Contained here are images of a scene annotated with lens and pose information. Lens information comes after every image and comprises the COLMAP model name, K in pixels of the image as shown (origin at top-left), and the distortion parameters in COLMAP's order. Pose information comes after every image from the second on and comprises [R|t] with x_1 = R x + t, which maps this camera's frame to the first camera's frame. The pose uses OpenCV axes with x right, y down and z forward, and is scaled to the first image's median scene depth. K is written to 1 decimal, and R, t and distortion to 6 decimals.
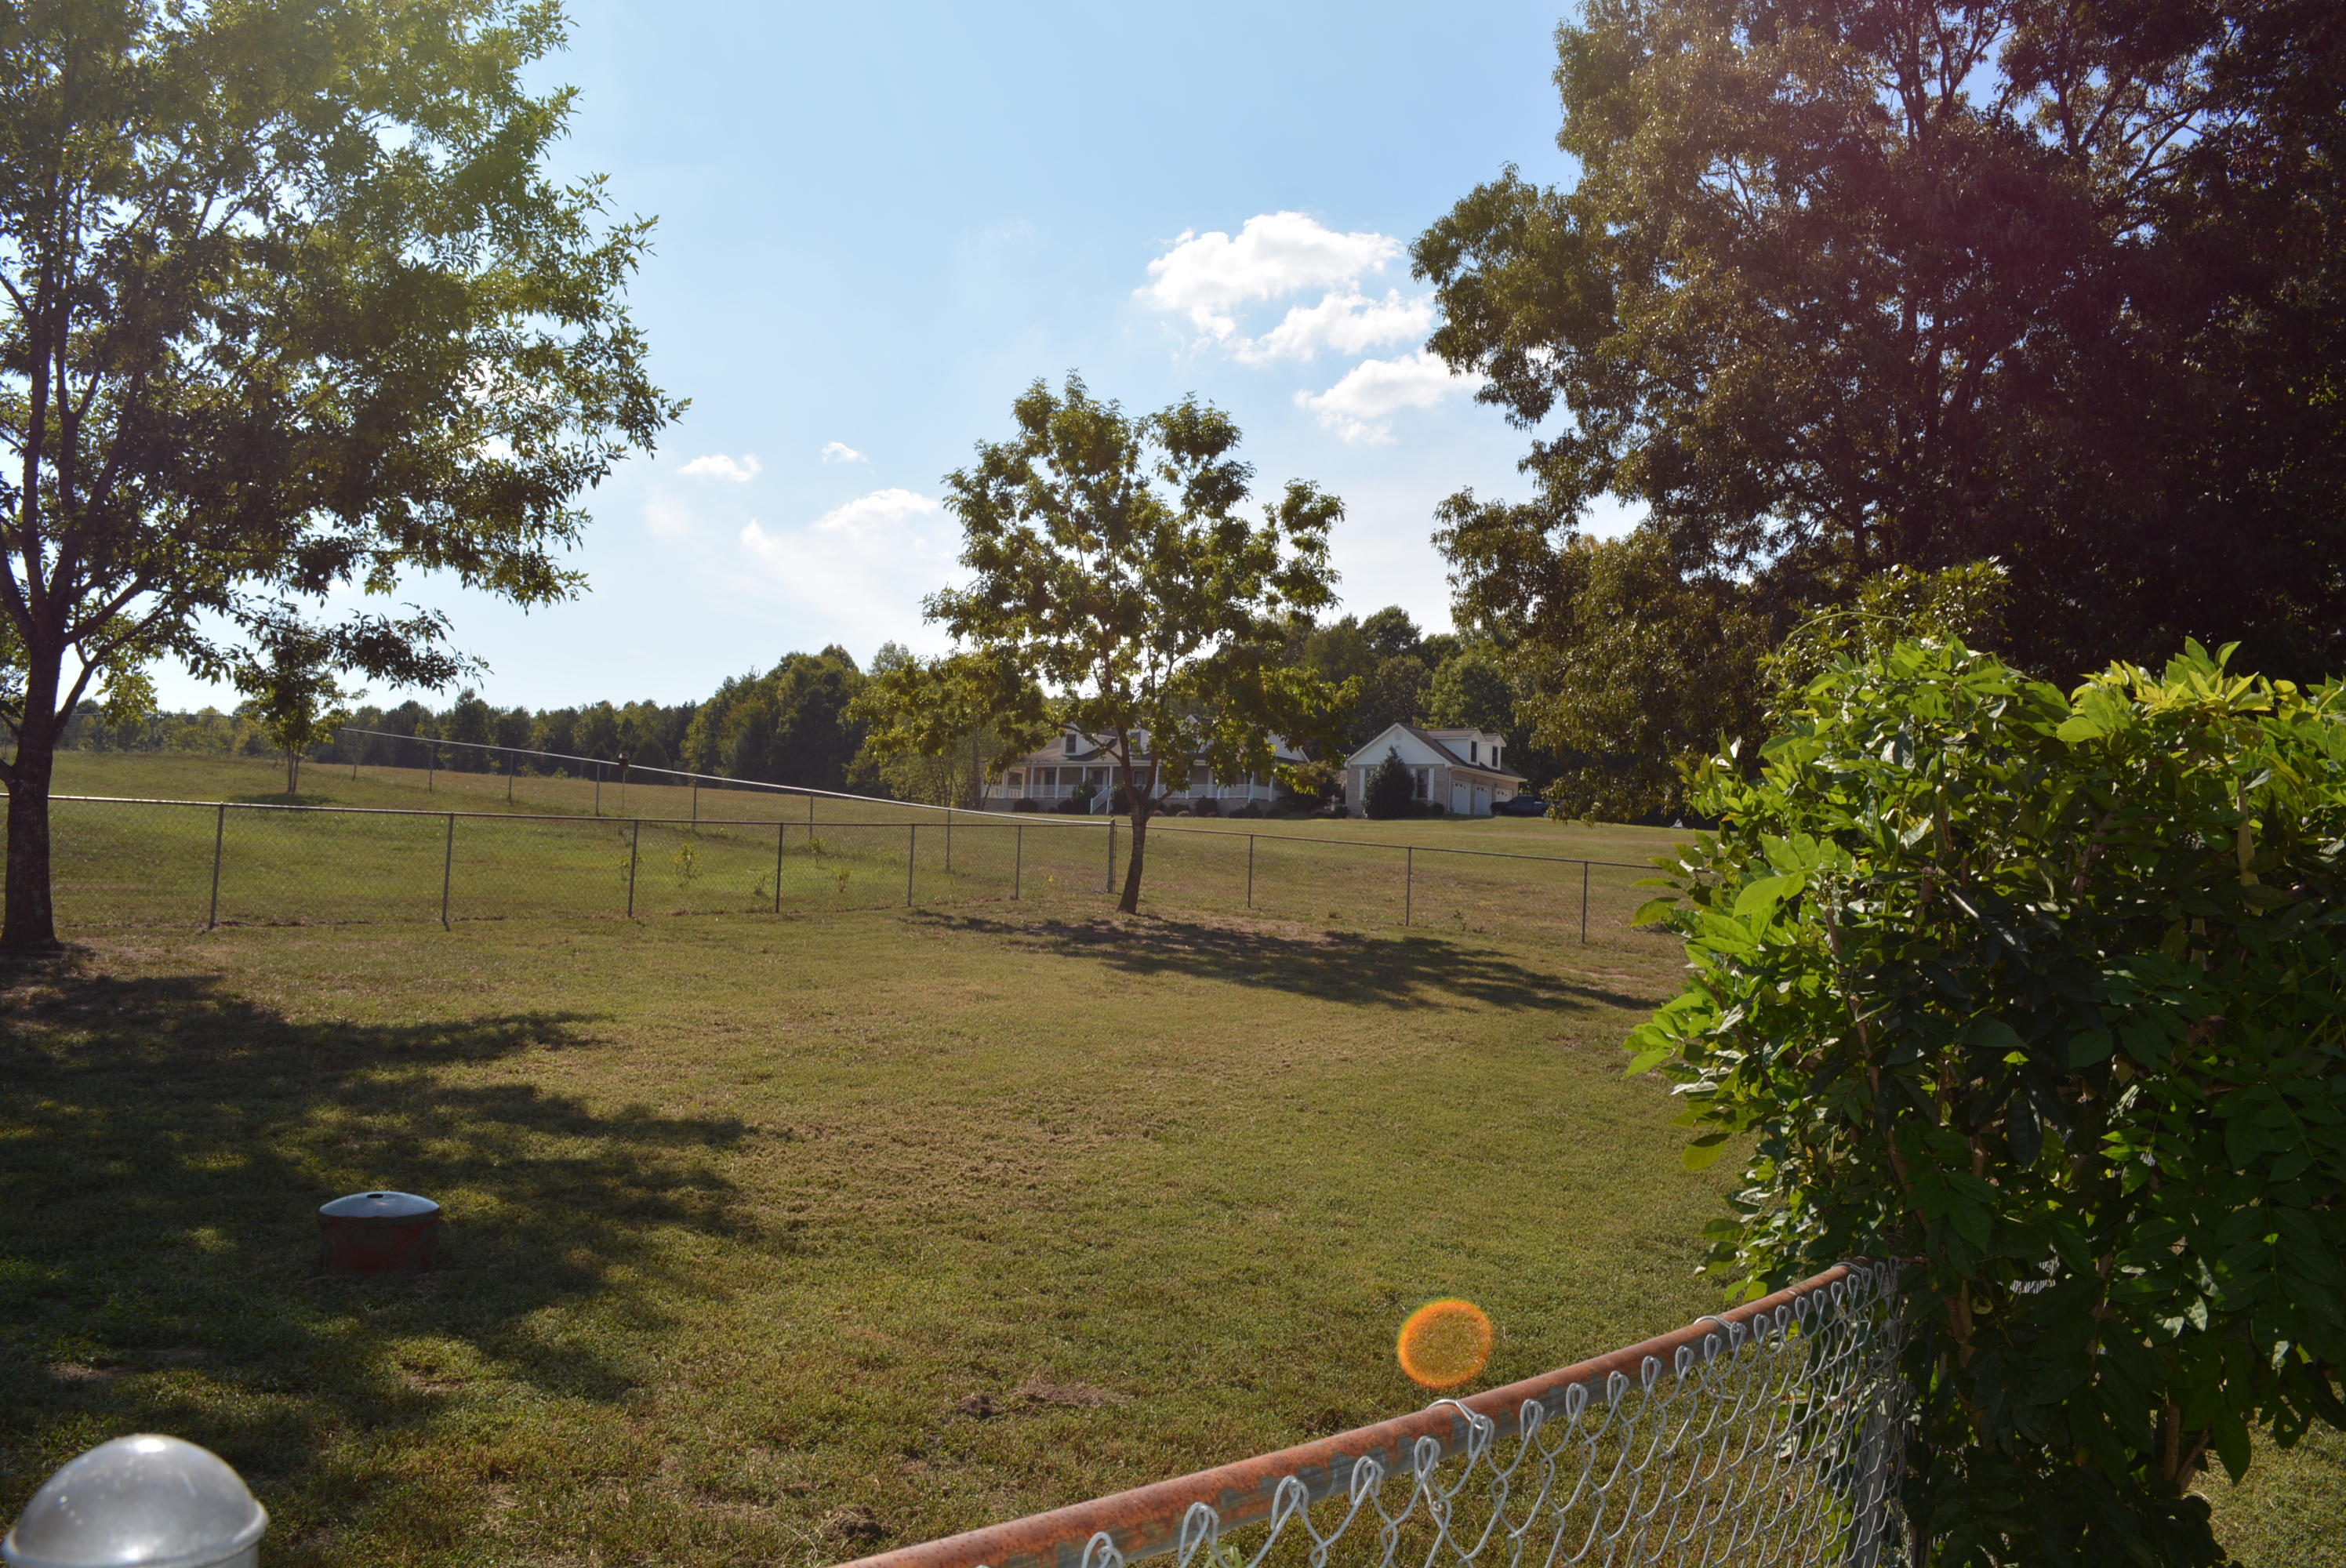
lens RADIAL K [[1852.5, 0, 1180.6], [0, 1852.5, 793.2], [0, 0, 1]] dist [-0.089664, 0.019014]
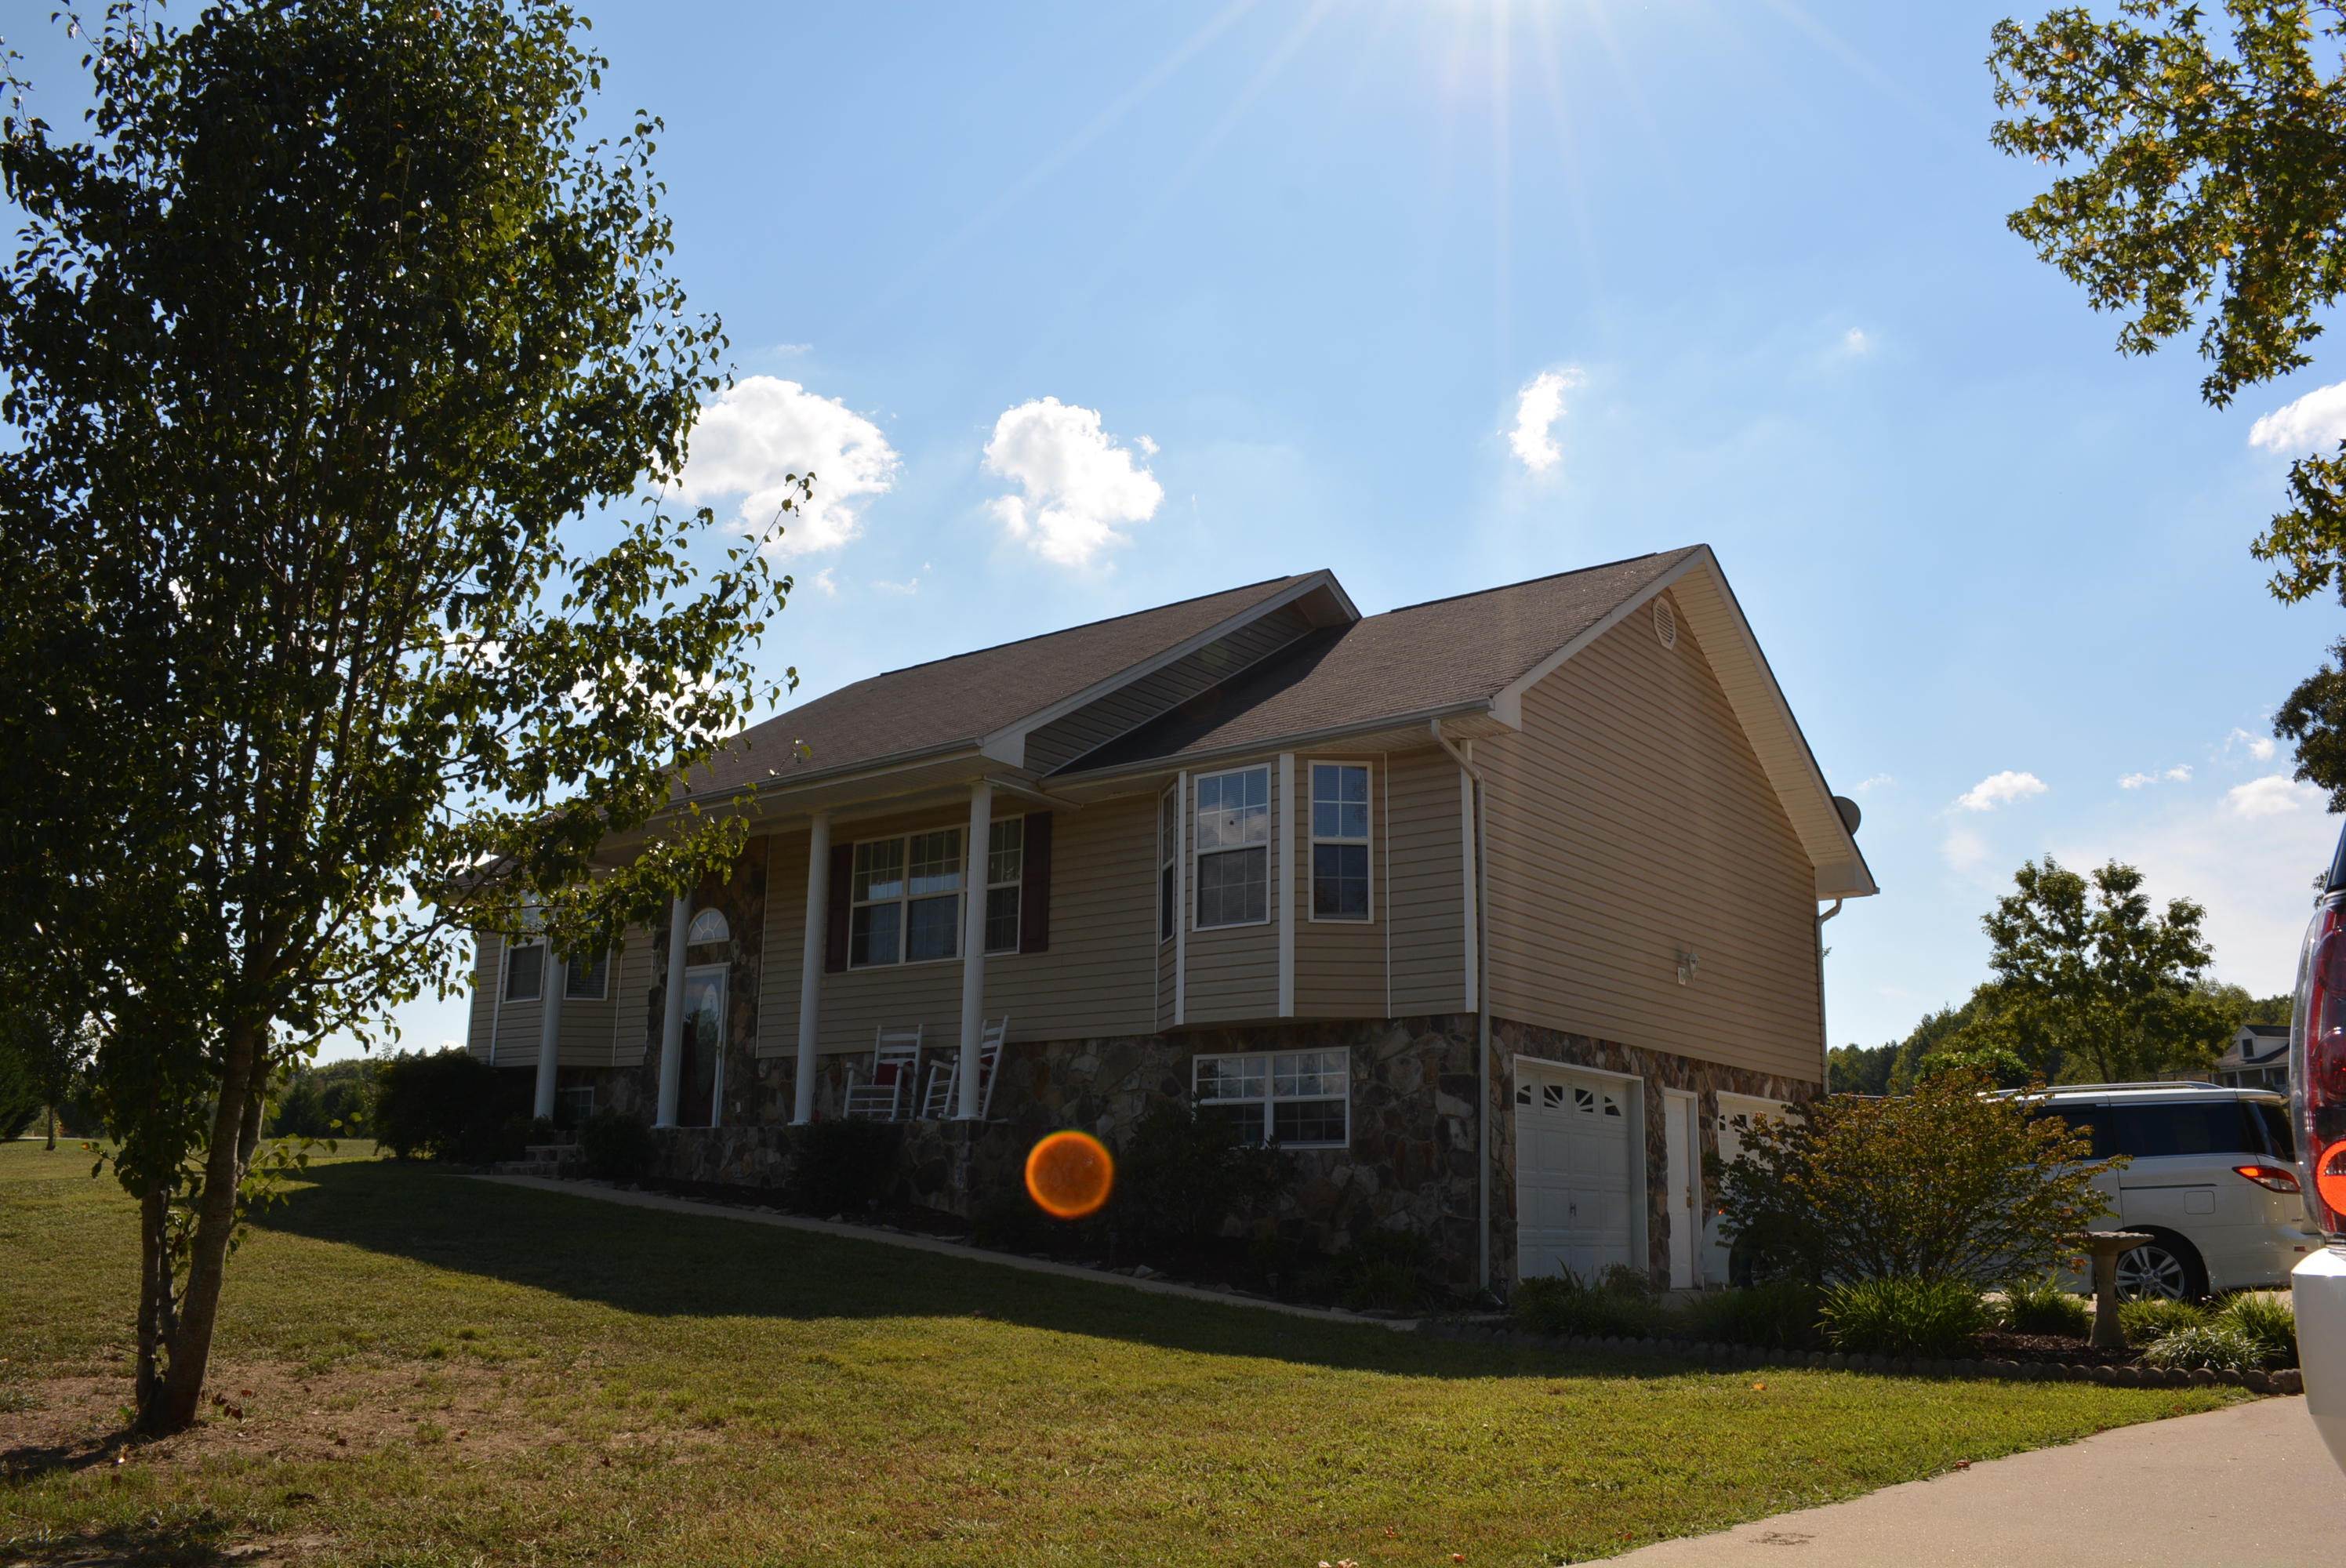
lens RADIAL K [[1852.5, 0, 1156.8], [0, 1852.5, 798.9], [0, 0, 1]] dist [-0.089664, 0.019014]
pose [[0.796119, -0.169972, -0.580780, 0.255786], [0.059002, 0.976973, -0.205044, 0.030686], [0.602257, 0.128972, 0.787815, -0.824164]]
